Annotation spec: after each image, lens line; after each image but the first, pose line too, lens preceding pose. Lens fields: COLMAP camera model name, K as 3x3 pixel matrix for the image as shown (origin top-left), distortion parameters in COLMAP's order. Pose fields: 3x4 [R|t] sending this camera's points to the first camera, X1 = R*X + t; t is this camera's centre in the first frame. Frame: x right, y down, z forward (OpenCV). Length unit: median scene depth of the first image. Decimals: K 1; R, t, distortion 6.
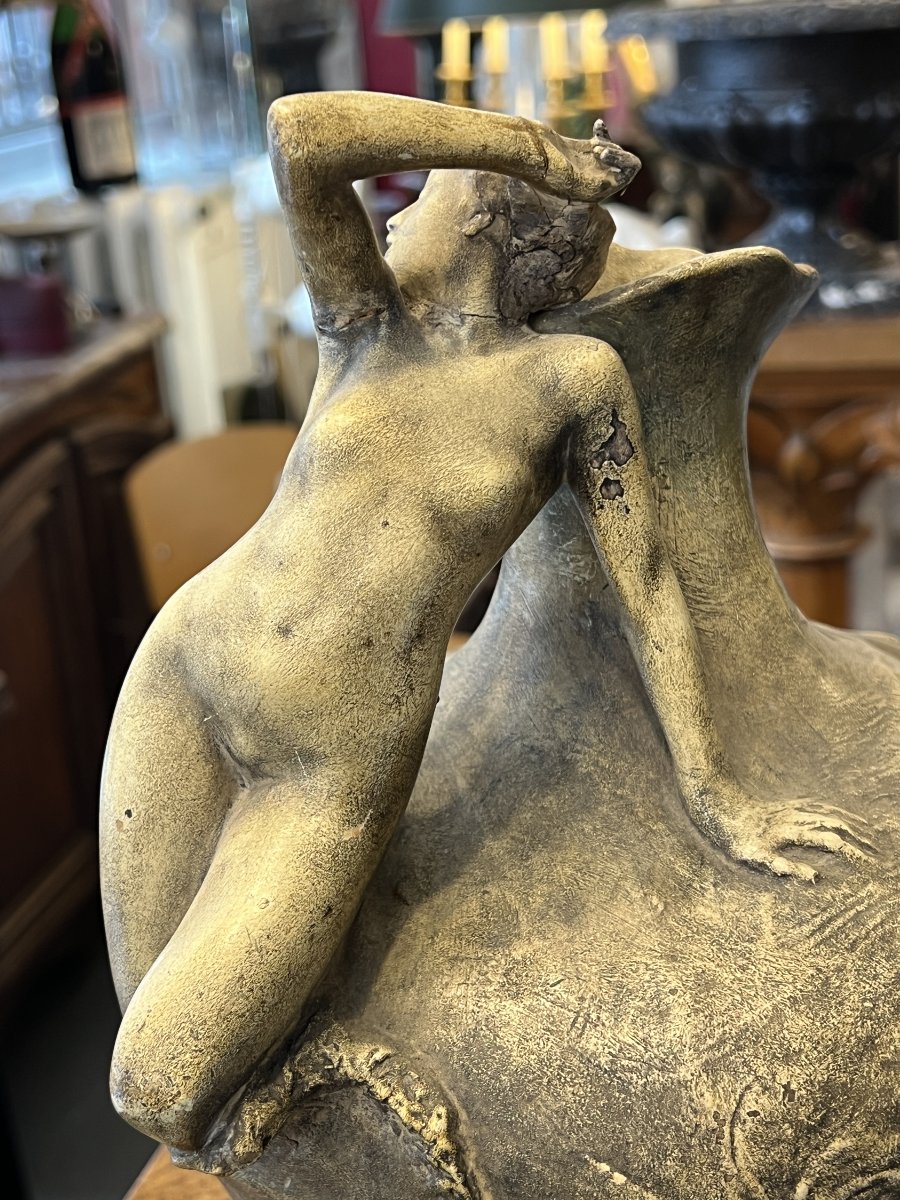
lens RADIAL K [[1776.2, 0, 450.0], [0, 1776.2, 600.0], [0, 0, 1]] dist [0.251842, -0.915902]
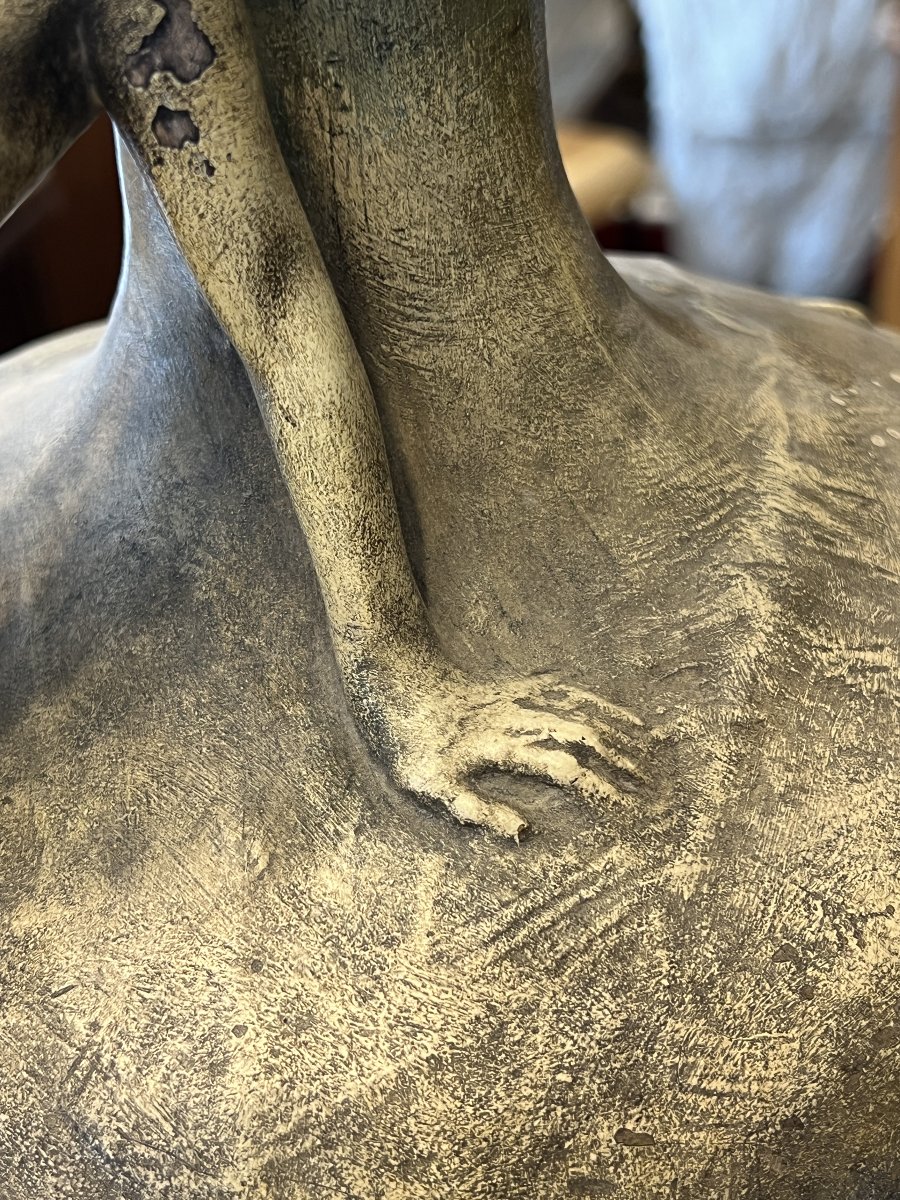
lens RADIAL K [[1776.2, 0, 450.0], [0, 1776.2, 600.0], [0, 0, 1]] dist [0.251842, -0.915902]
pose [[0.994644, 0.054123, -0.088053, 0.227402], [-0.026507, 0.957016, 0.288821, -0.085402], [0.099900, -0.284940, 0.953325, 0.466245]]
